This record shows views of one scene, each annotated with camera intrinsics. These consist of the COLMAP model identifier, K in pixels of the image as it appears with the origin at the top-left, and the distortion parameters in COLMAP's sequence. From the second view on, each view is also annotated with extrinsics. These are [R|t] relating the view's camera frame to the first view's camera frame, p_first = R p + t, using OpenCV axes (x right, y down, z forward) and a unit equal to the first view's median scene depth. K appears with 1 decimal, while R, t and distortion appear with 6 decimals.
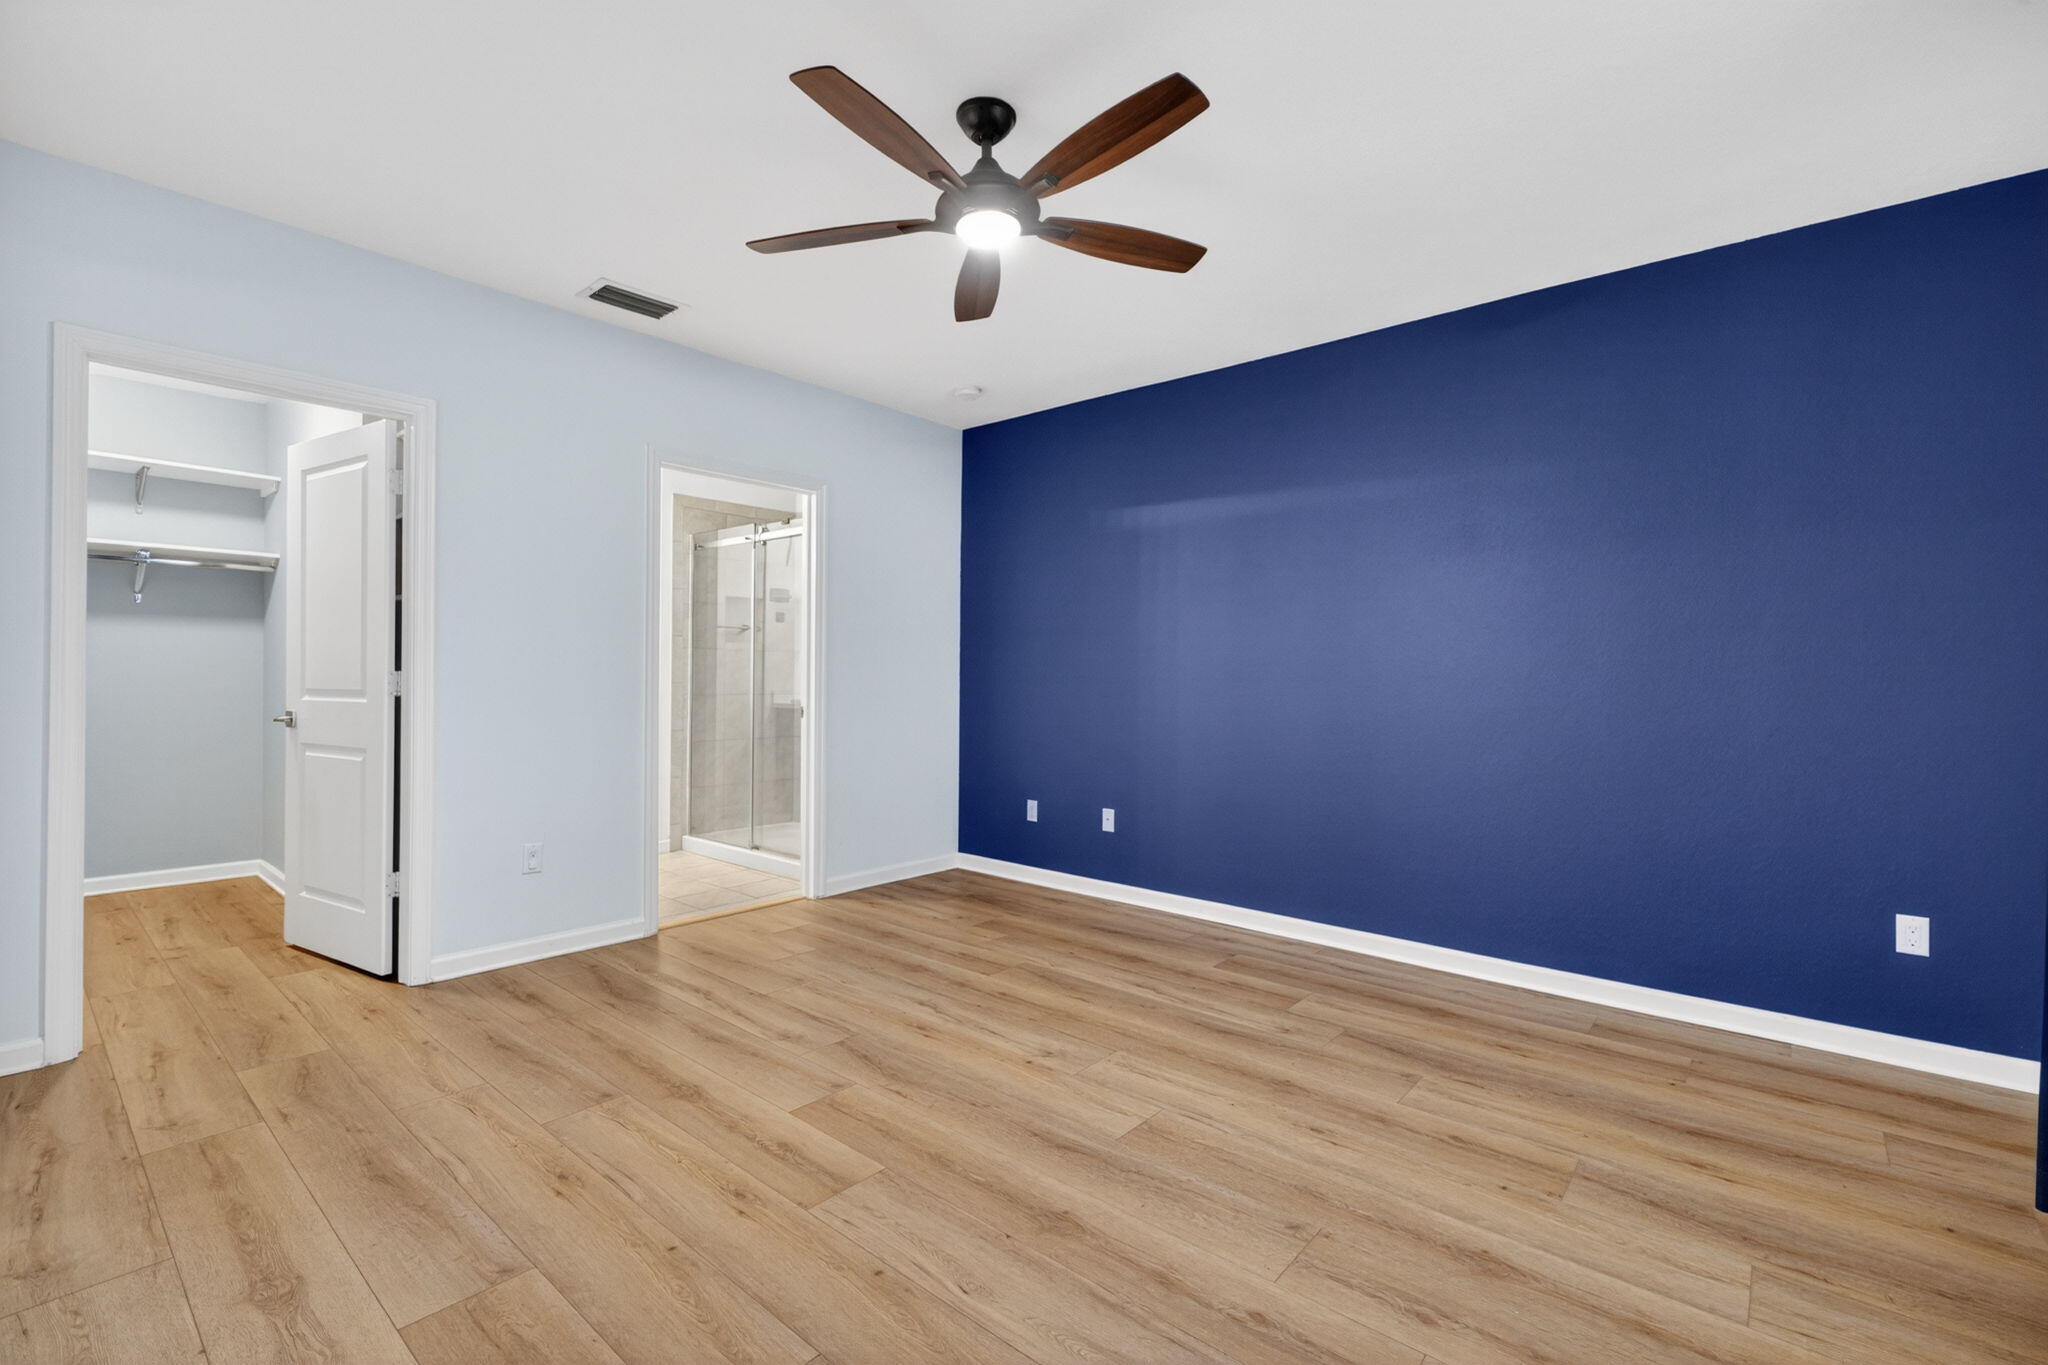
lens RADIAL K [[902.3, 0, 1025.2], [0, 902.3, 677.3], [0, 0, 1]] dist [-0.002065, 0.000909]
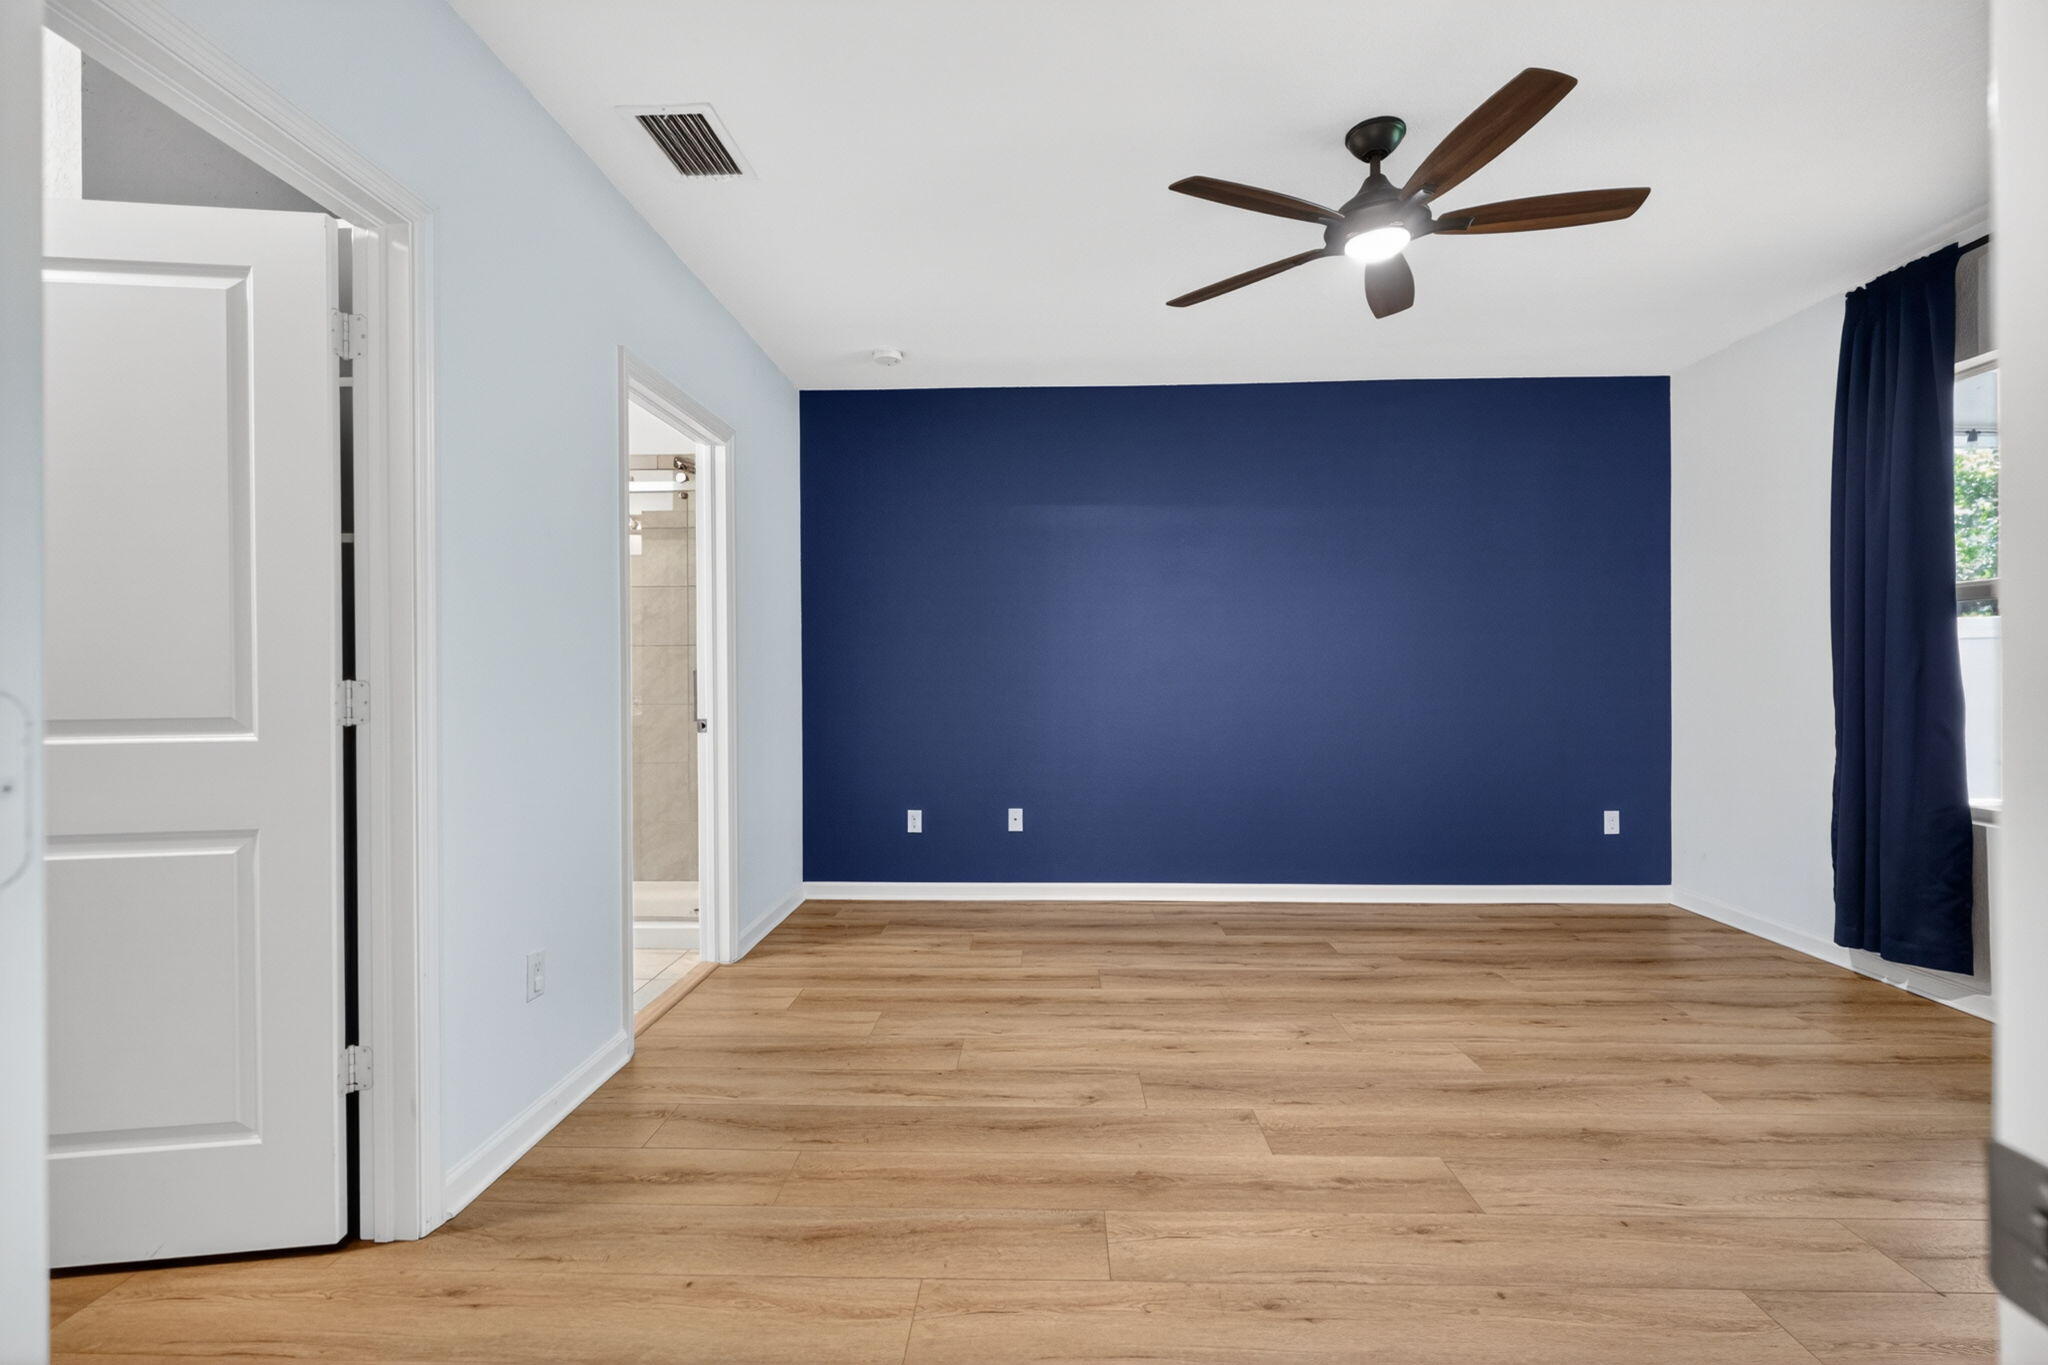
lens RADIAL K [[902.3, 0, 1025.2], [0, 902.3, 677.3], [0, 0, 1]] dist [-0.002065, 0.000909]
pose [[0.778368, -0.016054, 0.627603, -0.849826], [0.014781, 0.999865, 0.007244, -0.007555], [-0.627634, 0.003638, 0.778500, 0.372530]]
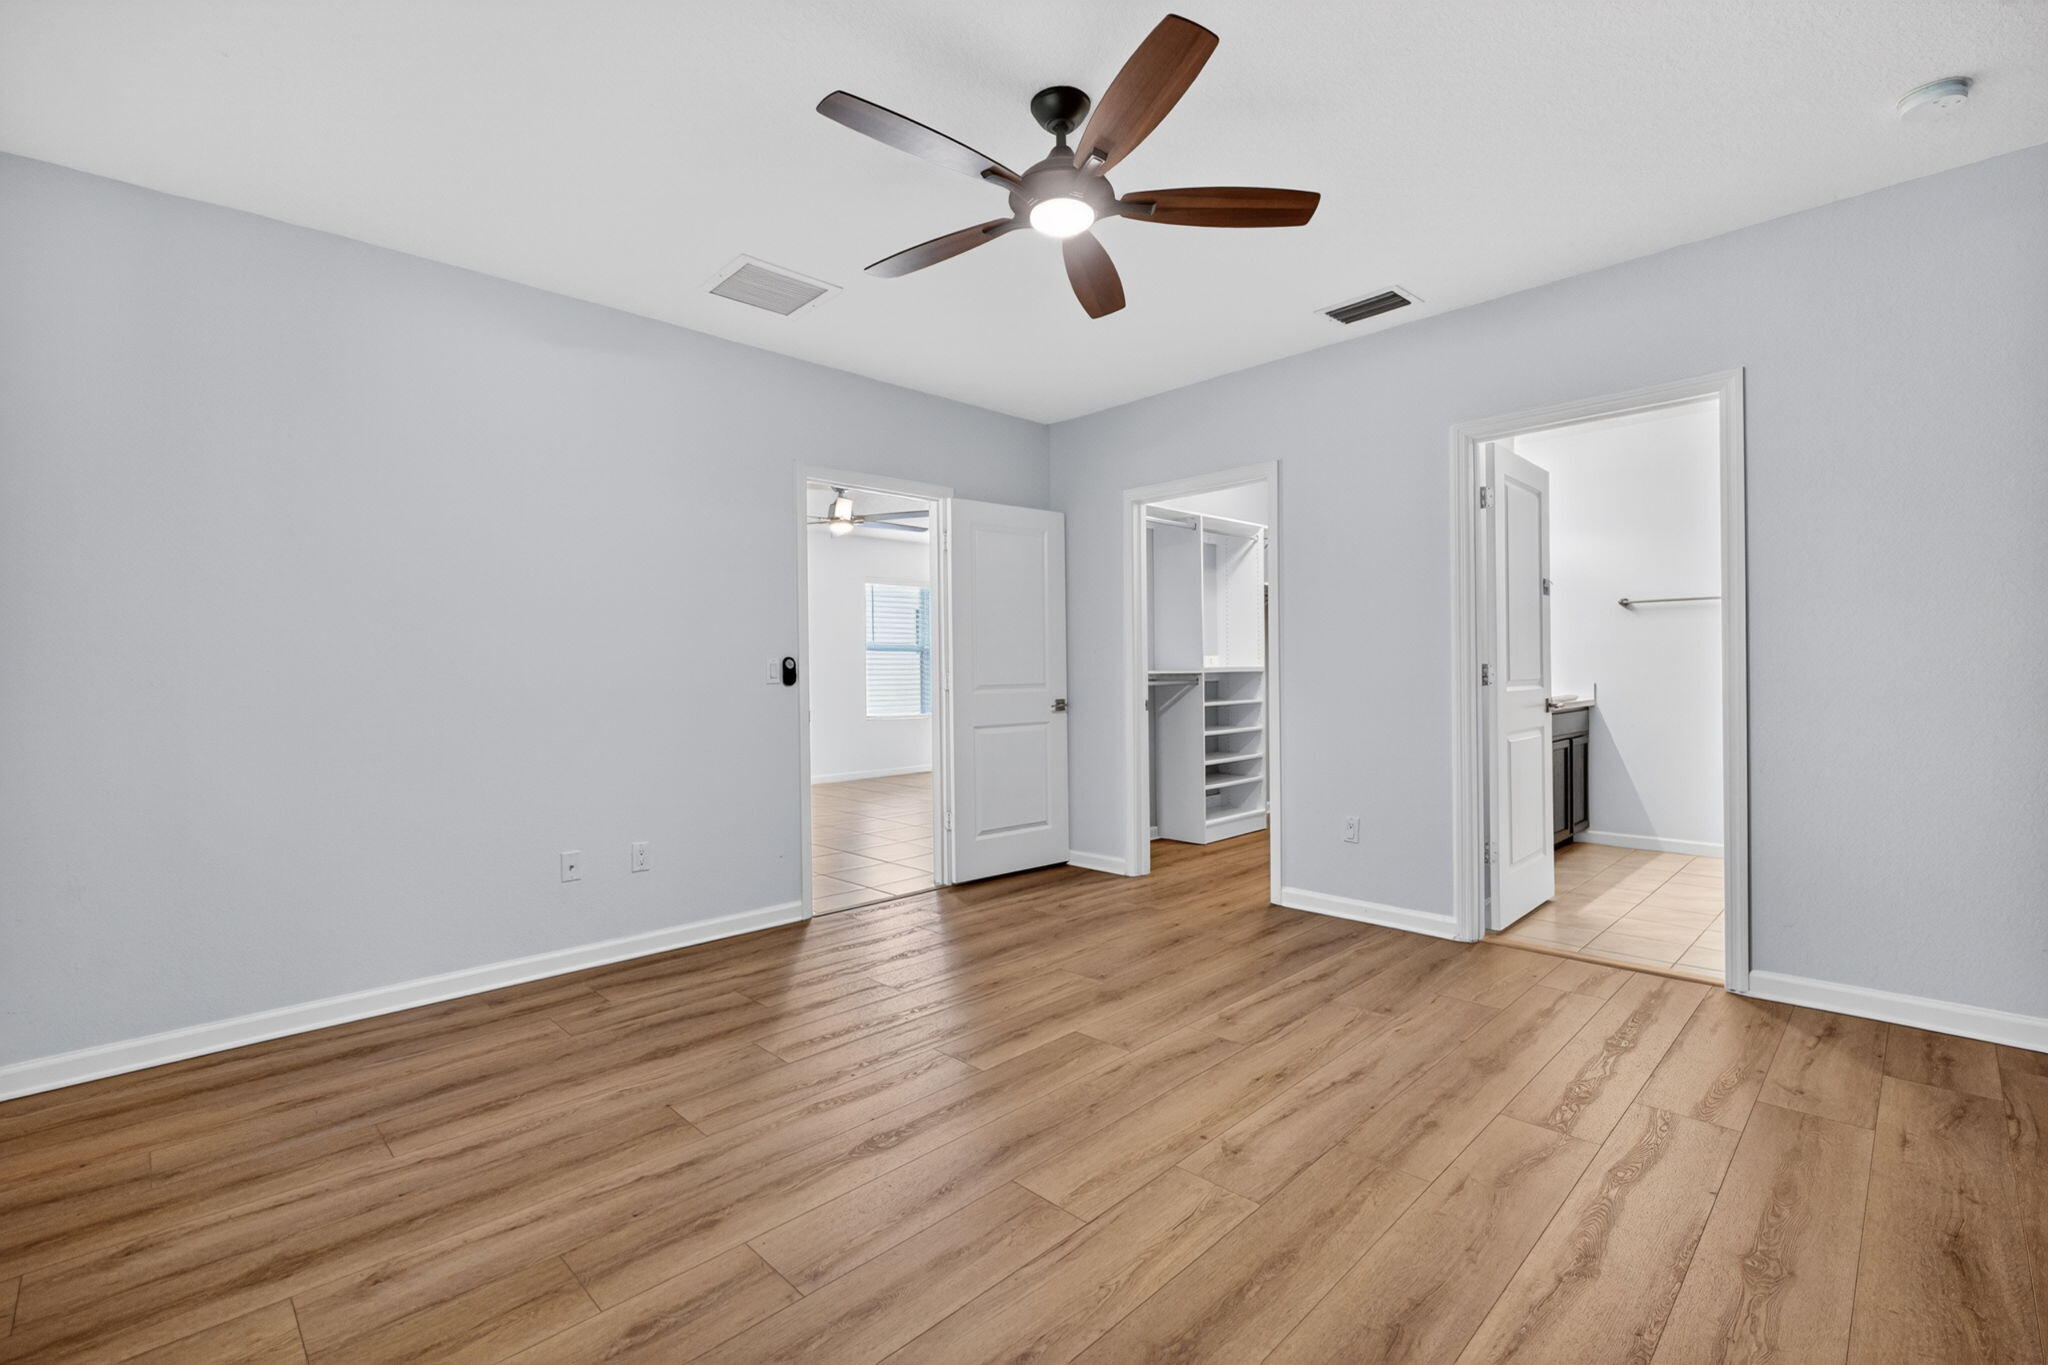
lens RADIAL K [[900.3, 0, 1030.8], [0, 900.3, 684.8], [0, 0, 1]] dist [-0.016978, 0.000246]
pose [[-0.076951, 0.005030, -0.997022, 0.783614], [0.012624, 0.999912, 0.004070, 0.009627], [0.996955, -0.012274, -0.077008, 0.865028]]
